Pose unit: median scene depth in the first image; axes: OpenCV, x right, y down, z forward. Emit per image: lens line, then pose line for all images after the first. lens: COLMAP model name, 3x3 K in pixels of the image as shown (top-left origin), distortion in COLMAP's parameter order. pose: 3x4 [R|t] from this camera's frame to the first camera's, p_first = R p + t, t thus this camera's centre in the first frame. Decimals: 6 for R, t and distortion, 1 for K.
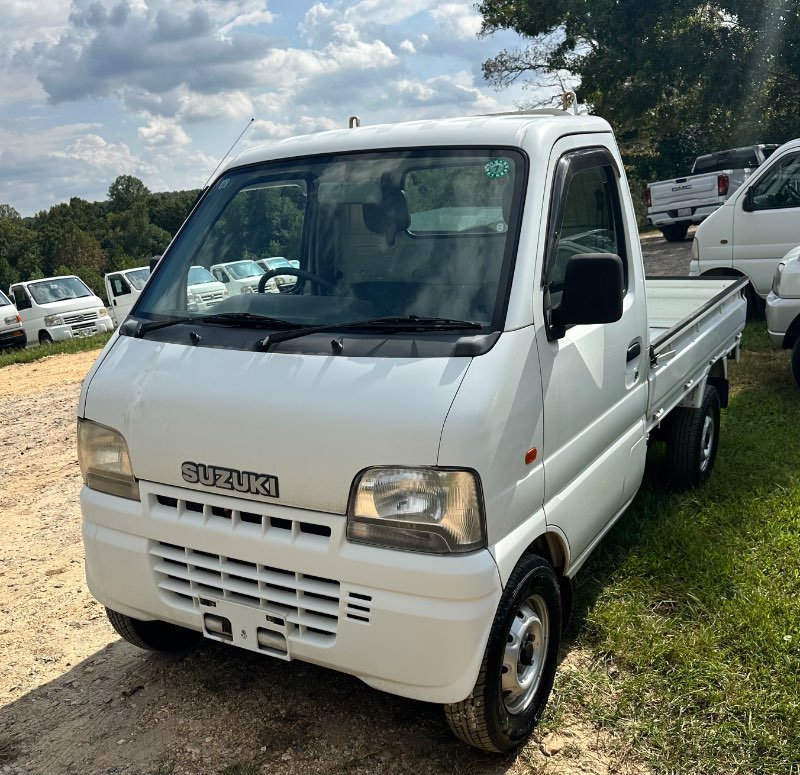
lens RADIAL K [[882.1, 0, 407.8], [0, 882.1, 453.8], [0, 0, 1]] dist [0.017025, 0.000000]
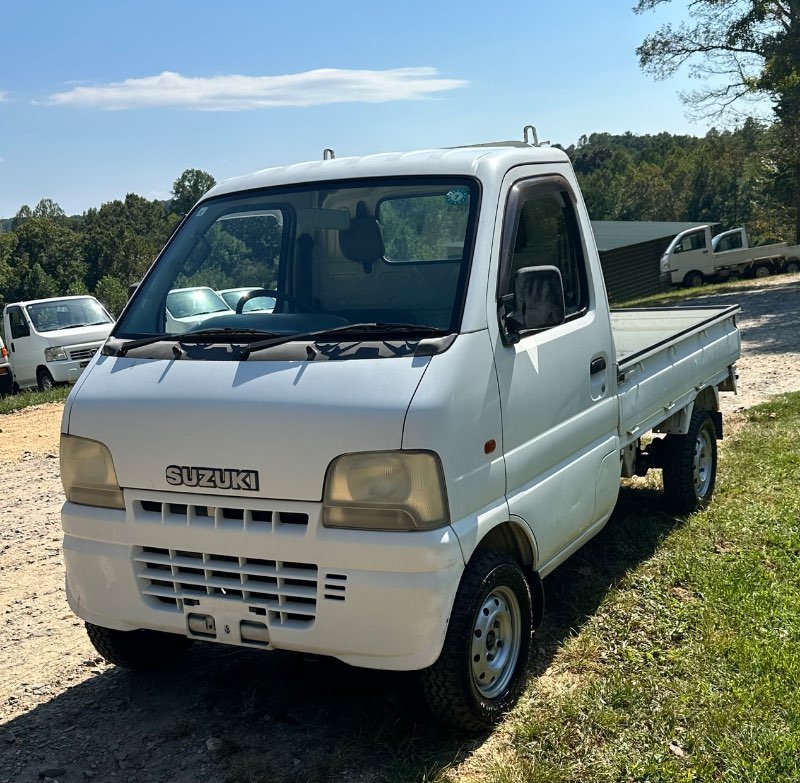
lens RADIAL K [[1131.1, 0, 500.4], [0, 1131.1, 459.1], [0, 0, 1]] dist [-0.065501, 0.000000]
pose [[0.996252, -0.027778, 0.081922, 0.034731], [0.035077, 0.995410, -0.089045, 0.136674], [-0.079073, 0.091585, 0.992653, -0.380013]]
